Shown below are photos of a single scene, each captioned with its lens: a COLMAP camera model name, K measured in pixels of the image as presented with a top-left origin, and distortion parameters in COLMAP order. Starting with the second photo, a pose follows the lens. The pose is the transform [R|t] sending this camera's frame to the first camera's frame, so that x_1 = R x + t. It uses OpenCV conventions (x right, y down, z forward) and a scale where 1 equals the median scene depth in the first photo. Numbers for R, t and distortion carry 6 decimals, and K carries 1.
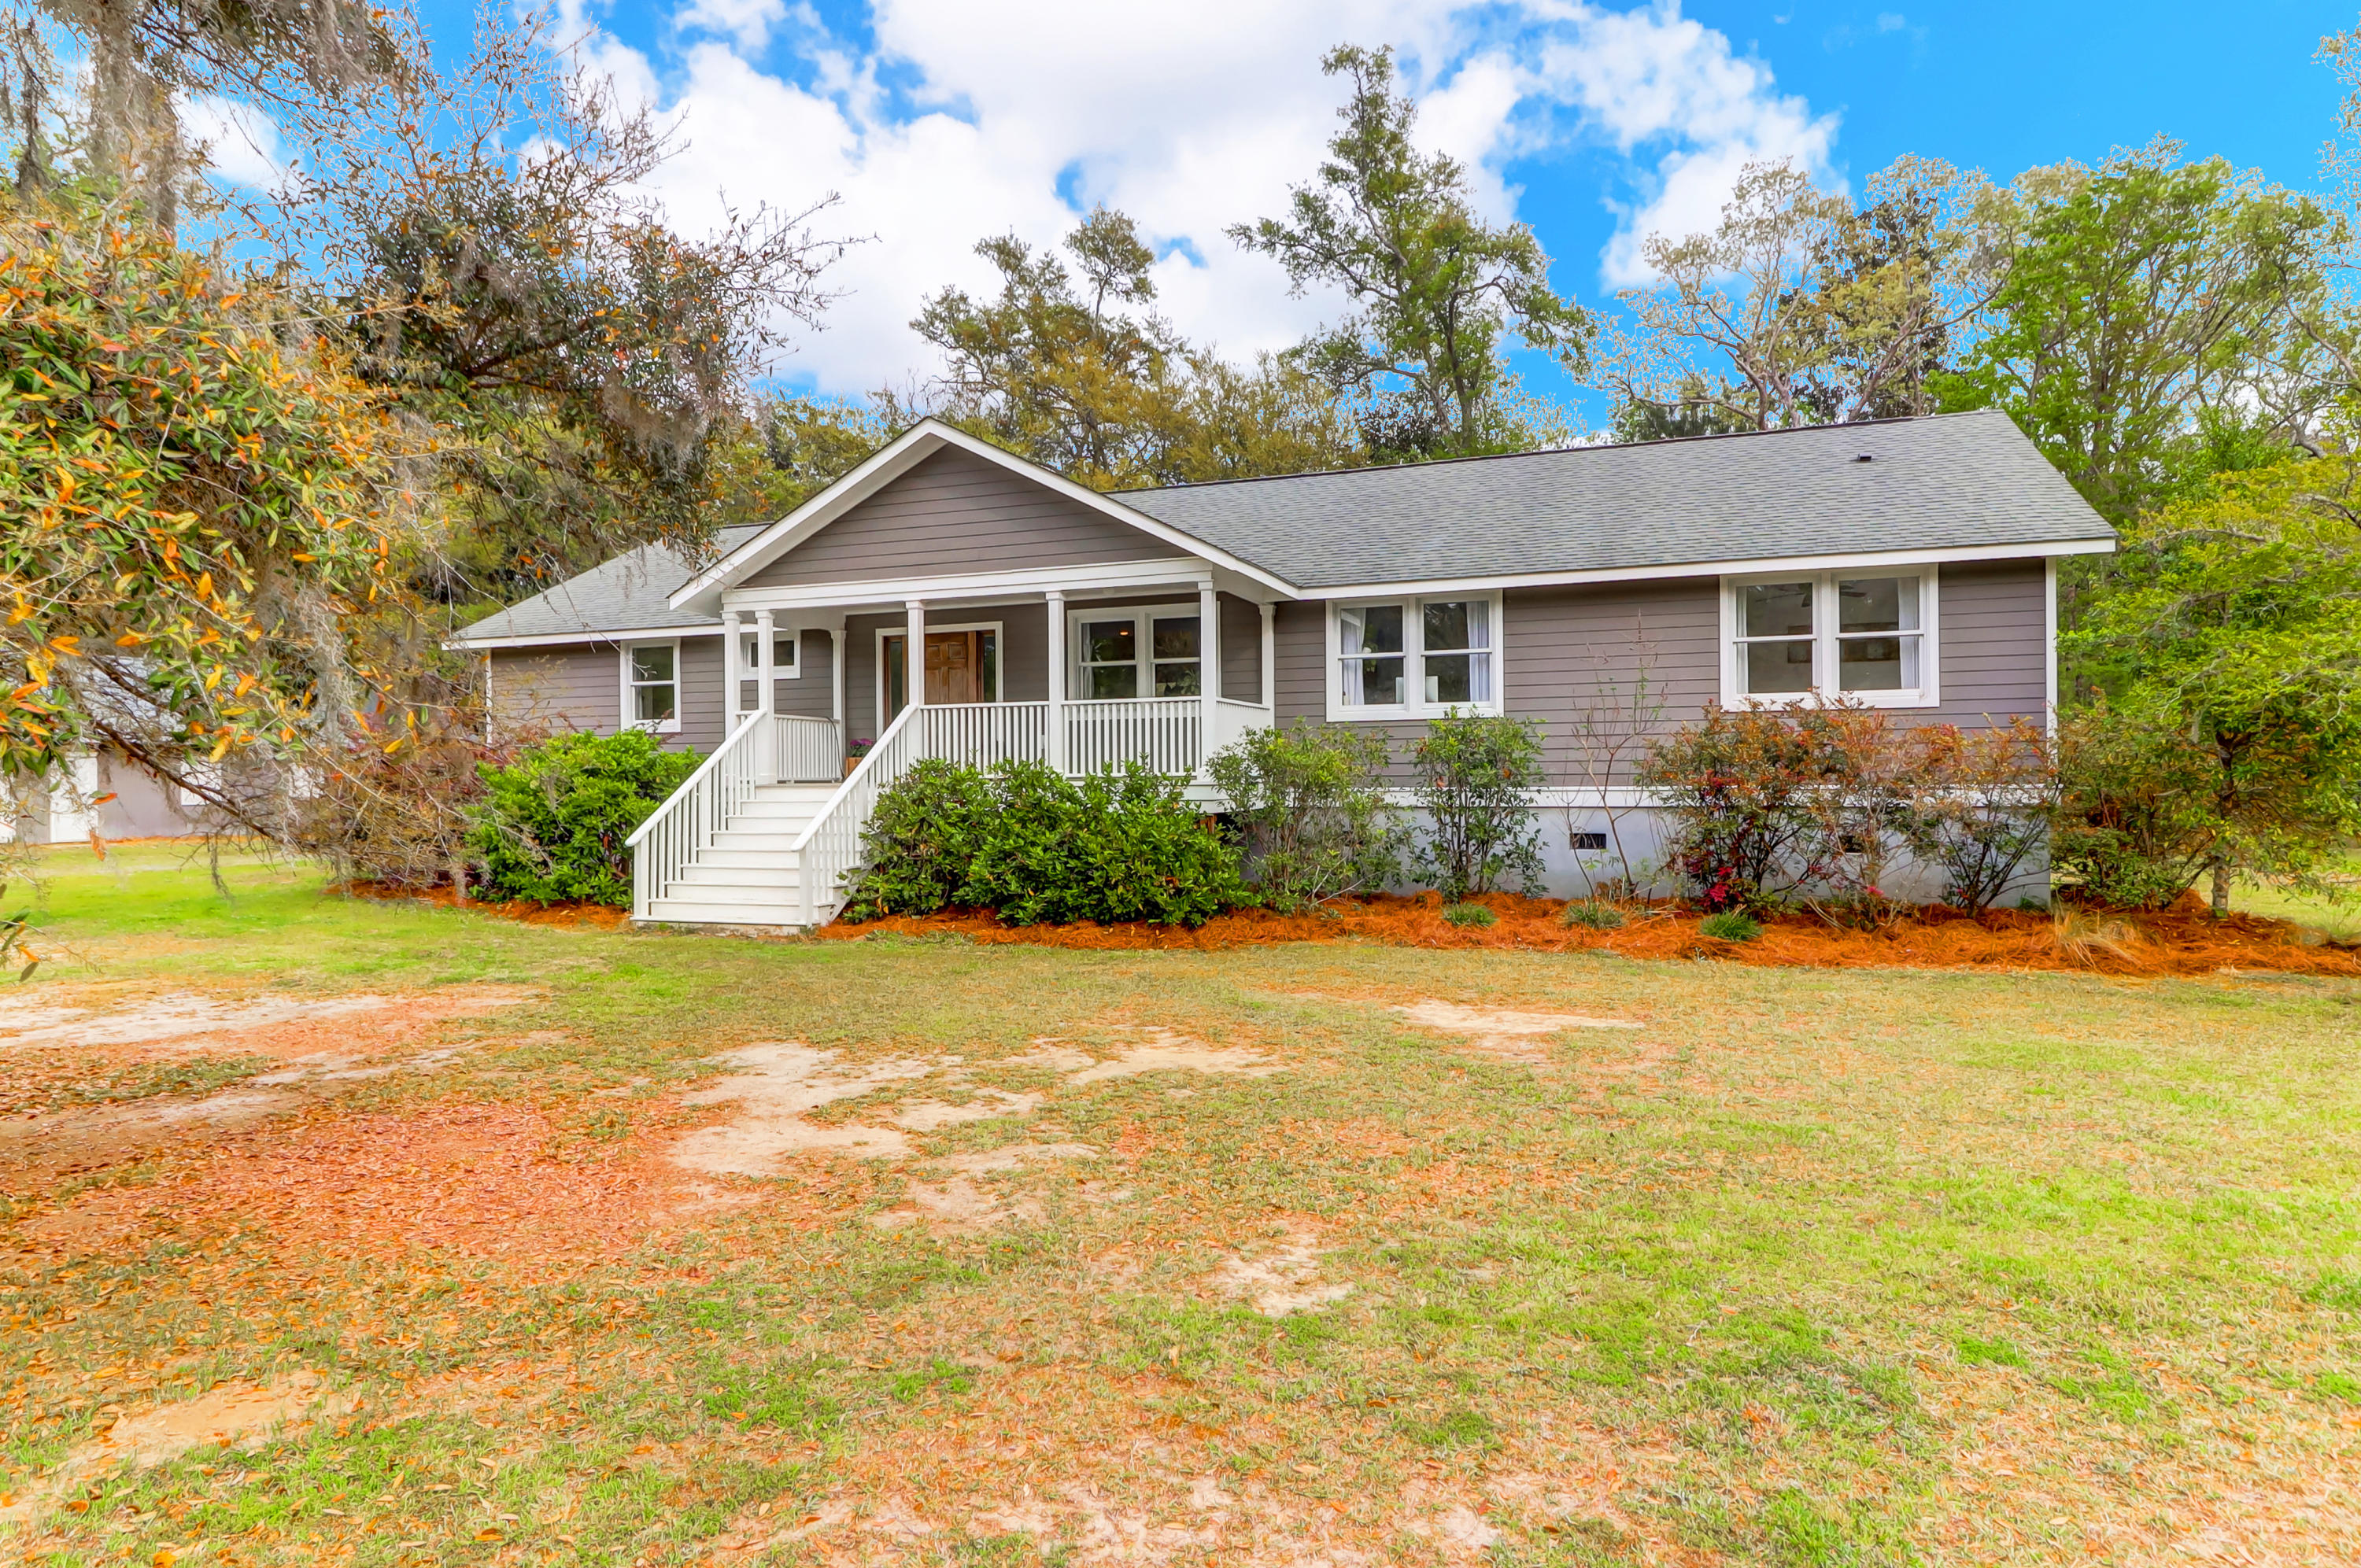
lens RADIAL K [[1349.6, 0, 1178.3], [0, 1349.6, 784.2], [0, 0, 1]] dist [0.012664, -0.000033]
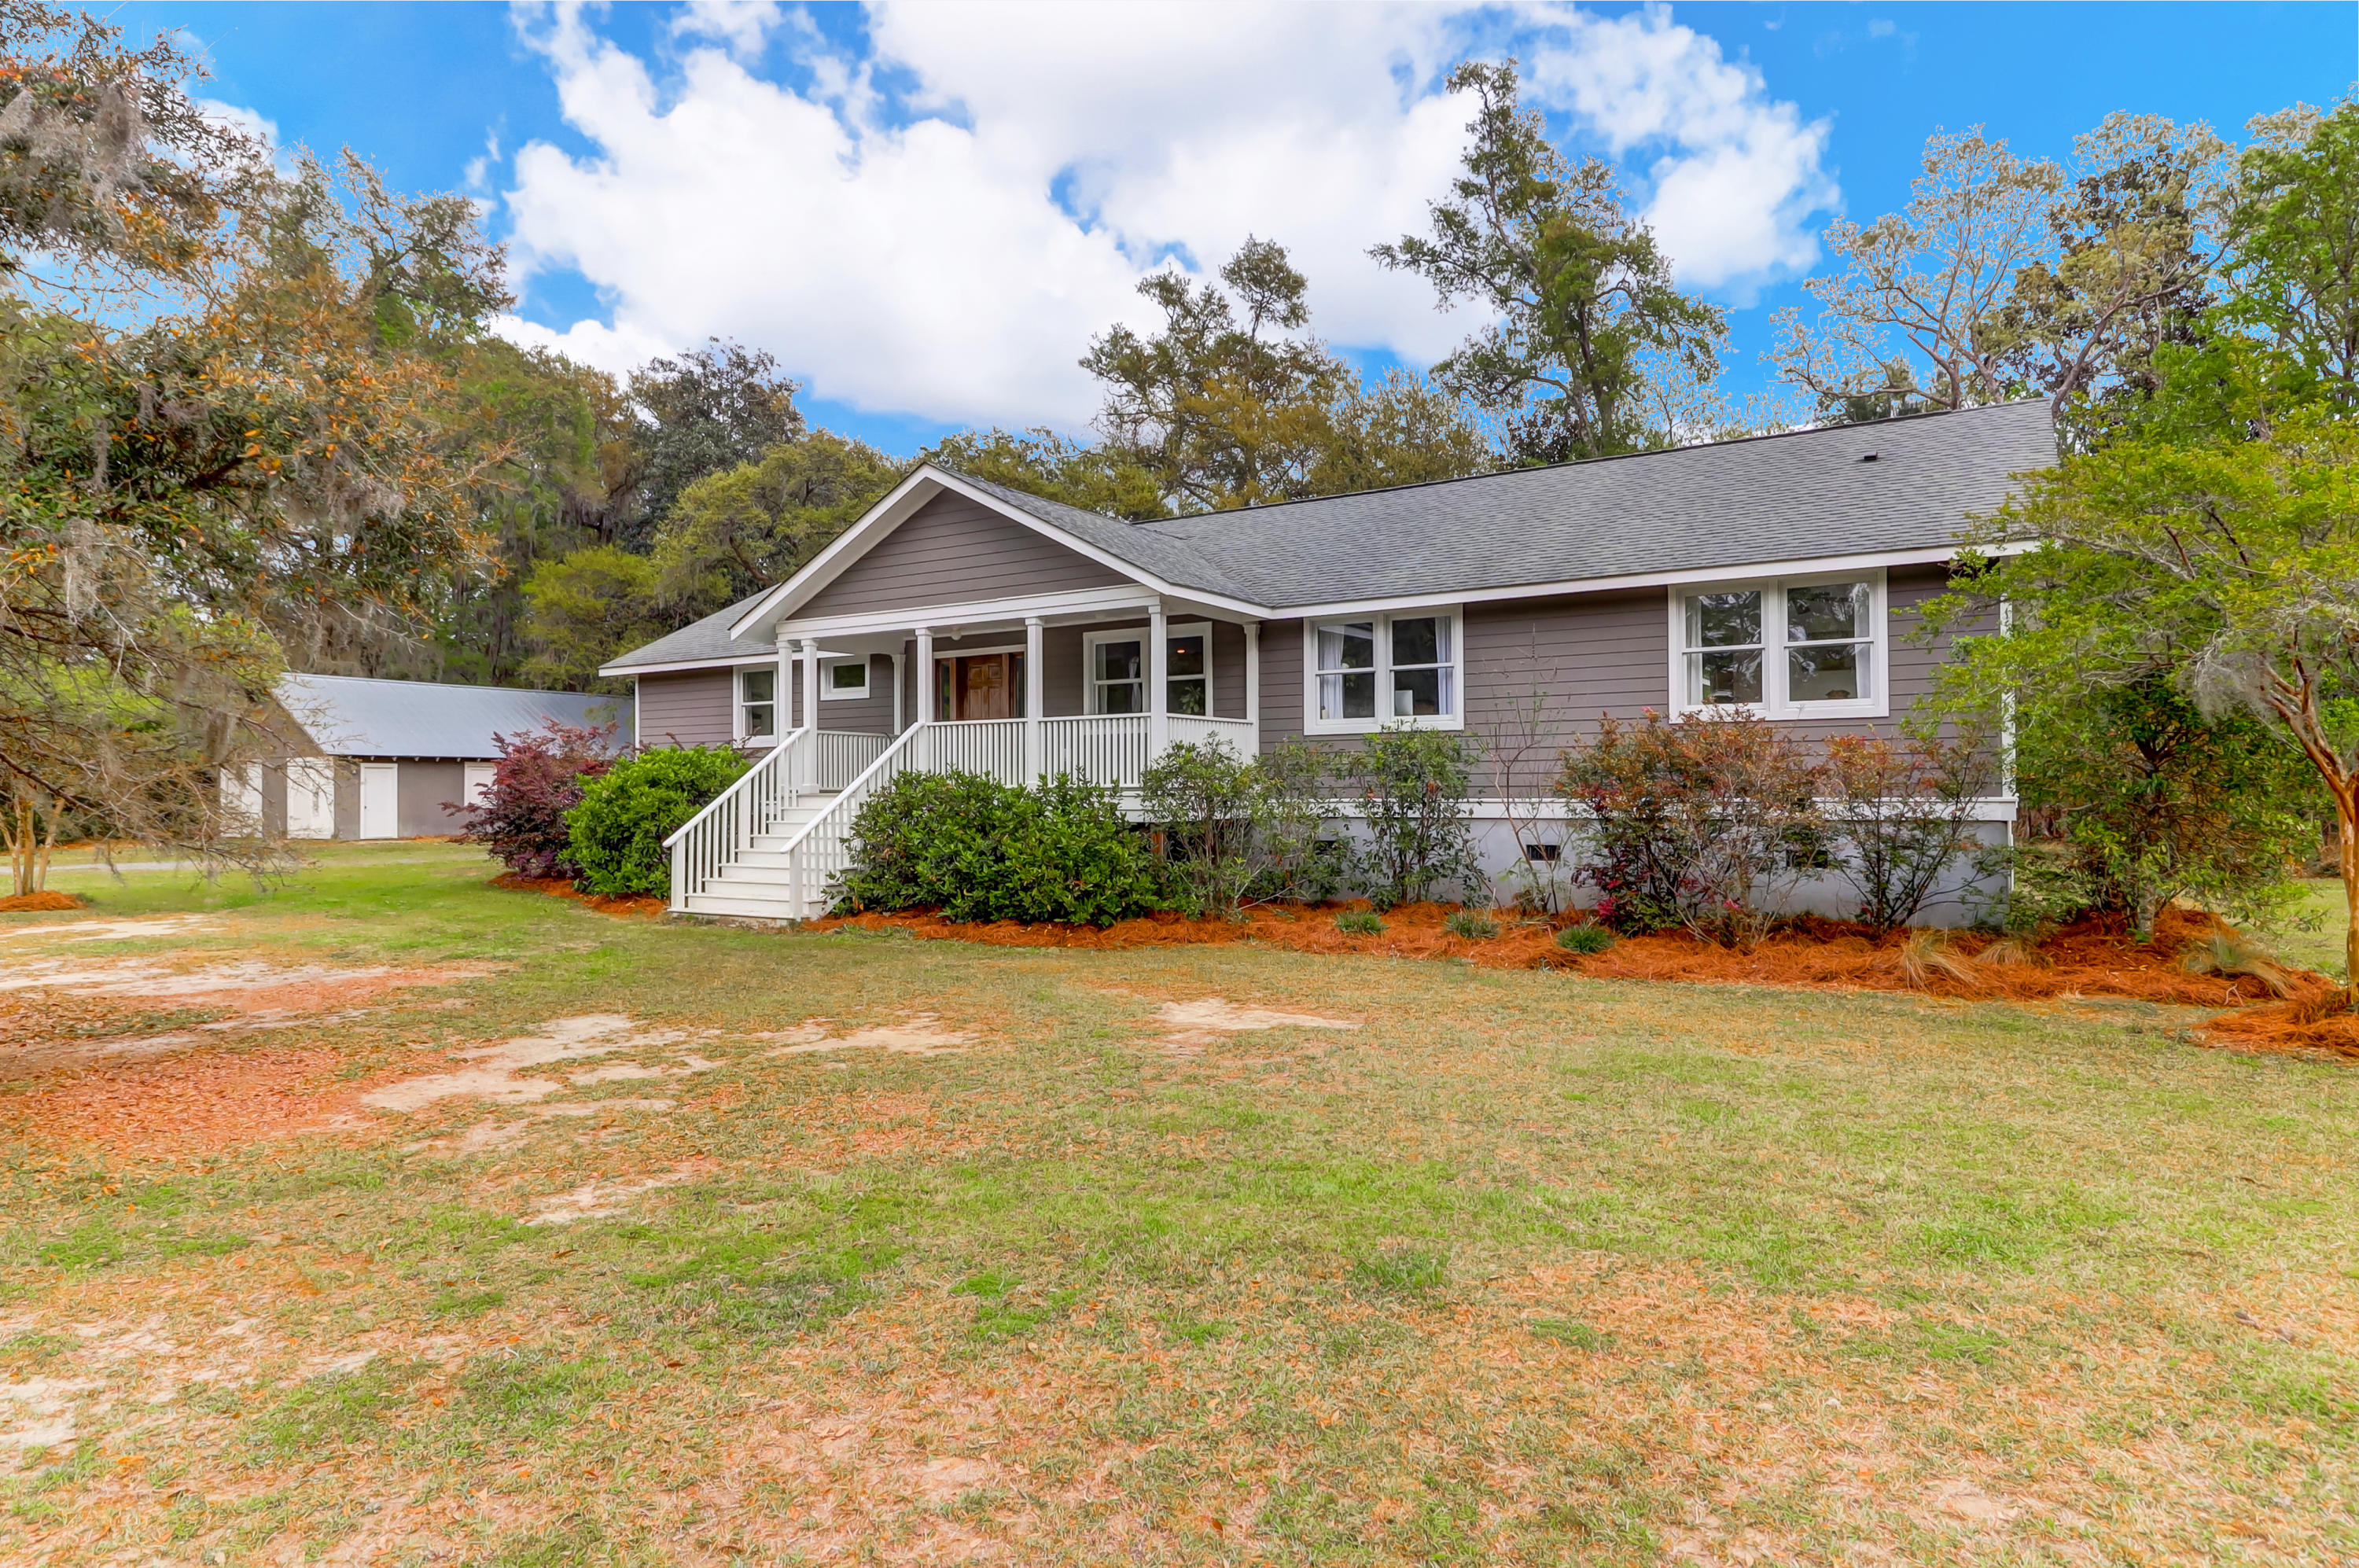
lens RADIAL K [[1325.8, 0, 1179.5], [0, 1325.8, 784.0], [0, 0, 1]] dist [0.009512, -0.001992]
pose [[0.979684, 0.001549, -0.200540, 0.234116], [-0.002829, 0.999977, -0.006093, -0.002261], [0.200526, 0.006537, 0.979666, -0.022261]]
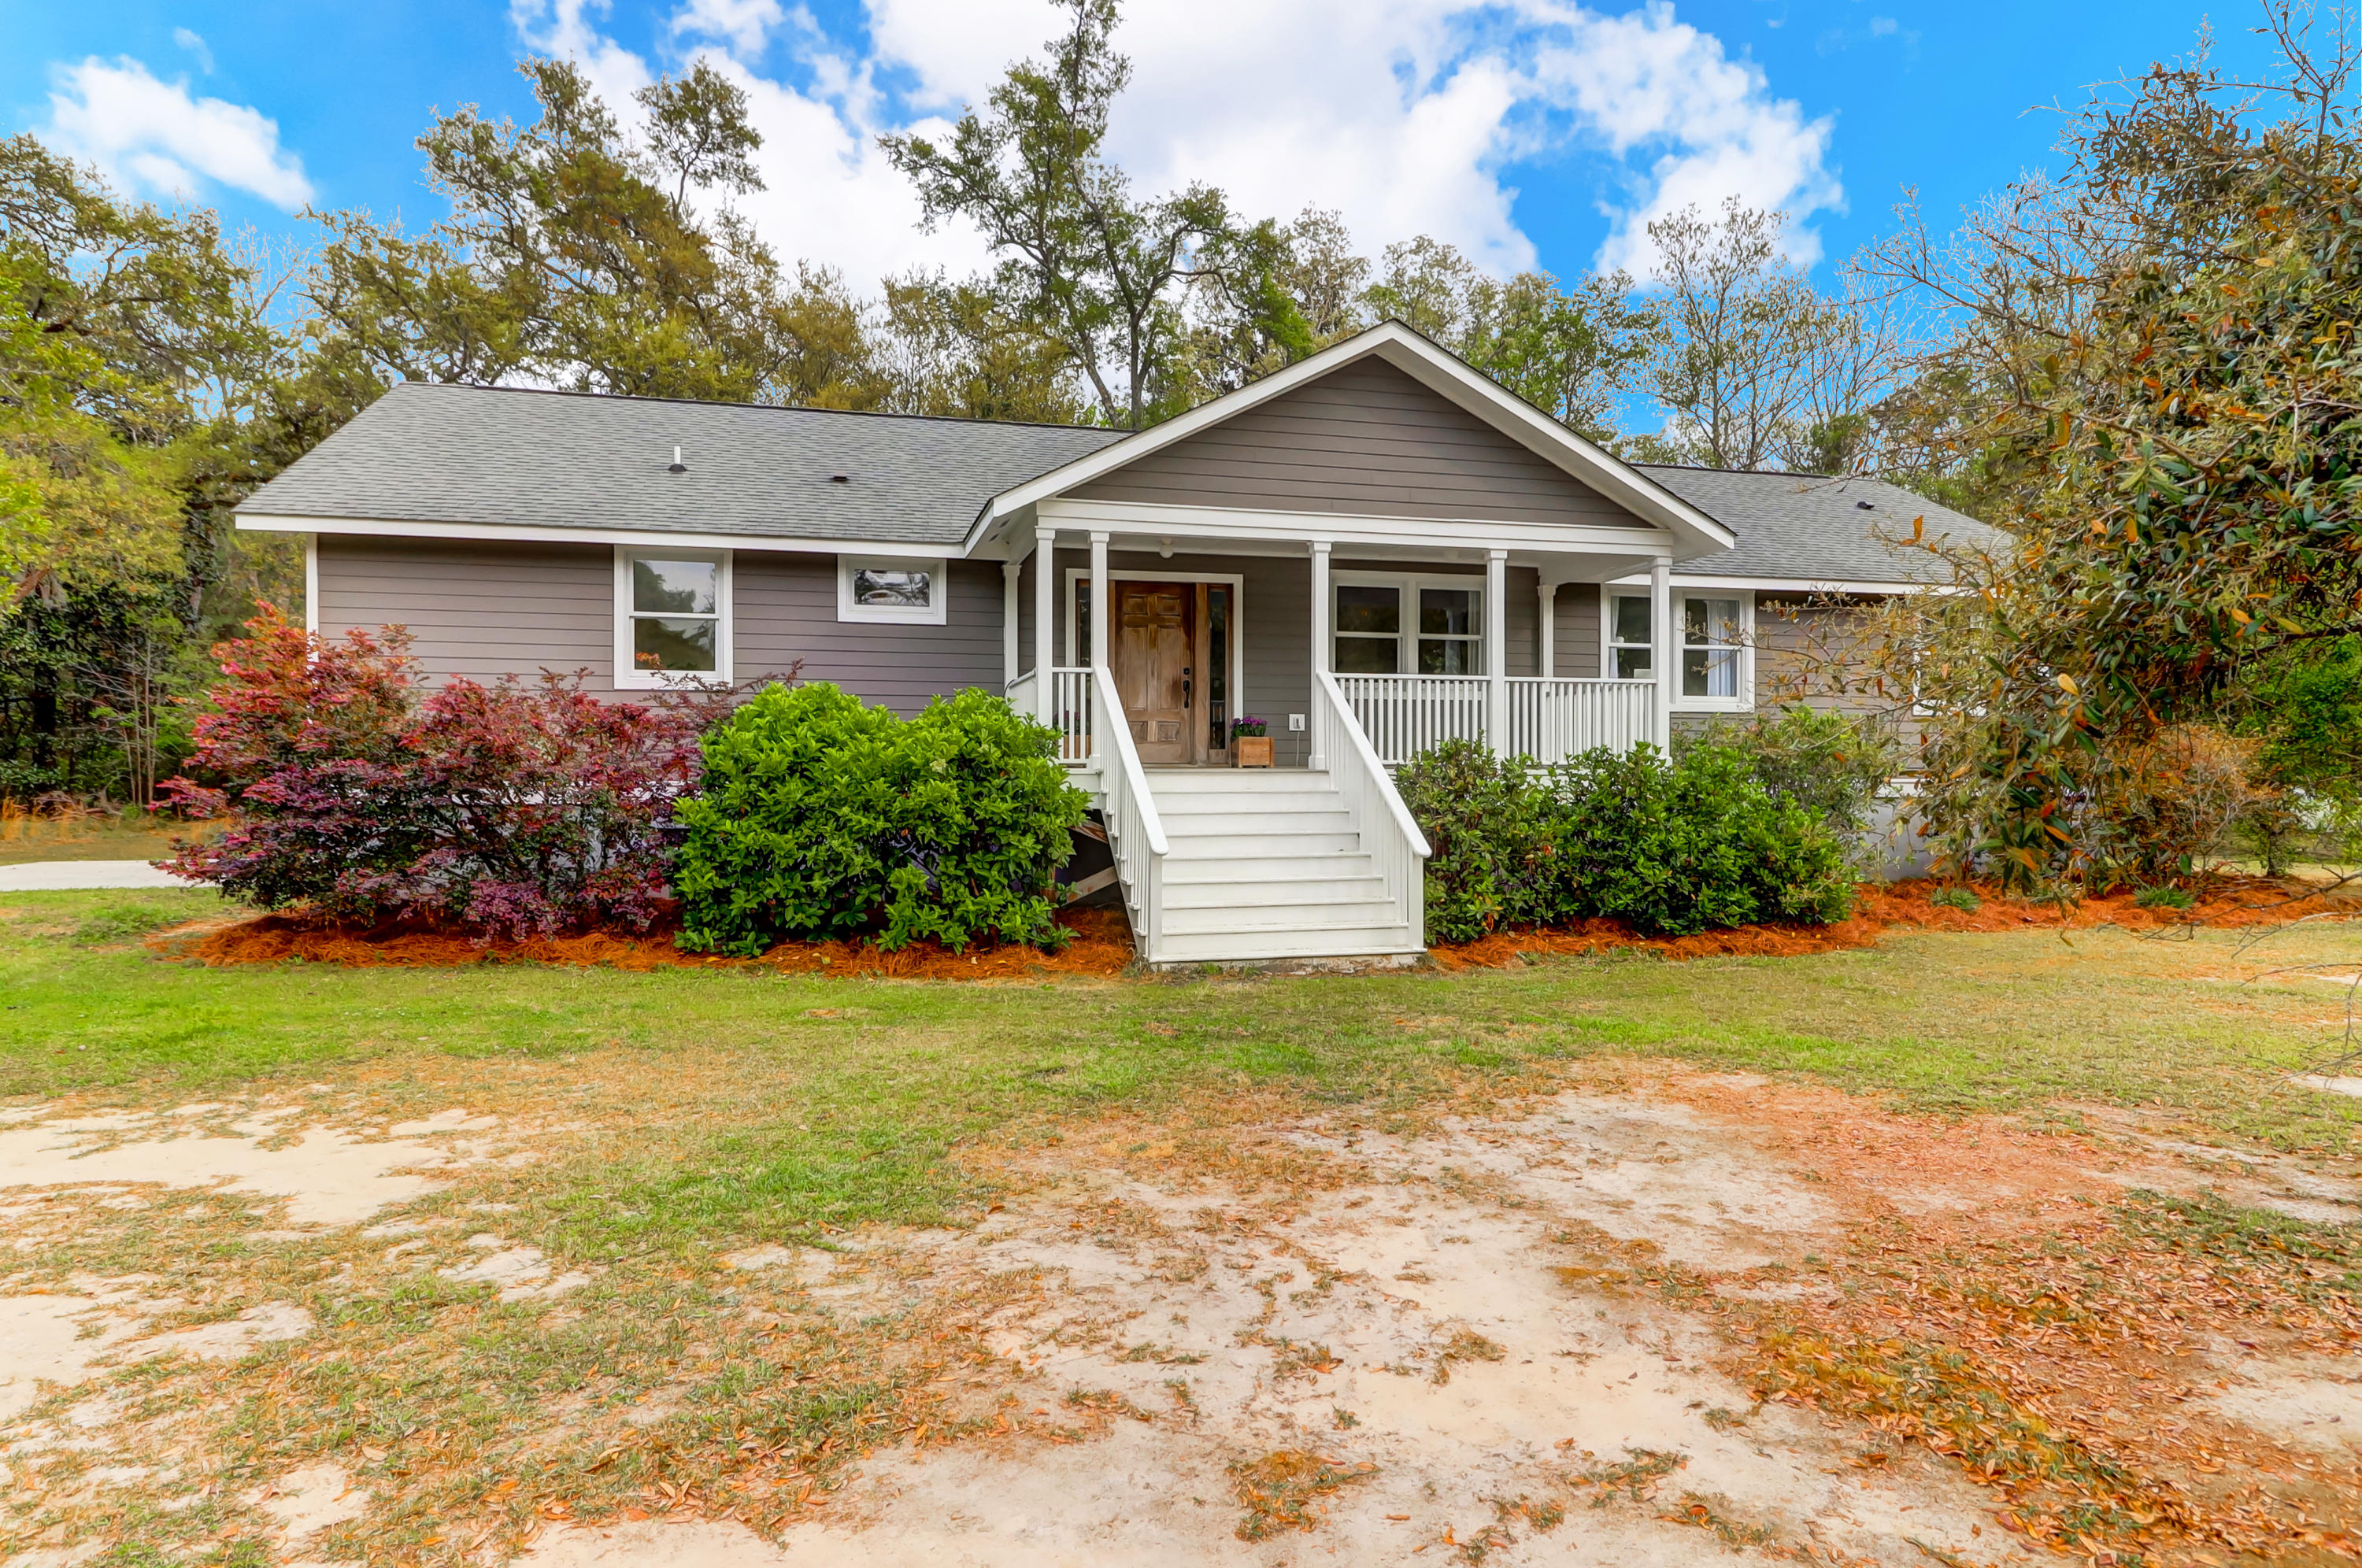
lens RADIAL K [[1364.0, 0, 1184.4], [0, 1364.0, 785.9], [0, 0, 1]] dist [0.004159, 0.000363]
pose [[0.817822, 0.003462, 0.575461, -0.744075], [-0.008425, 0.999947, 0.005956, 0.004841], [-0.575410, -0.009719, 0.817807, 0.390490]]
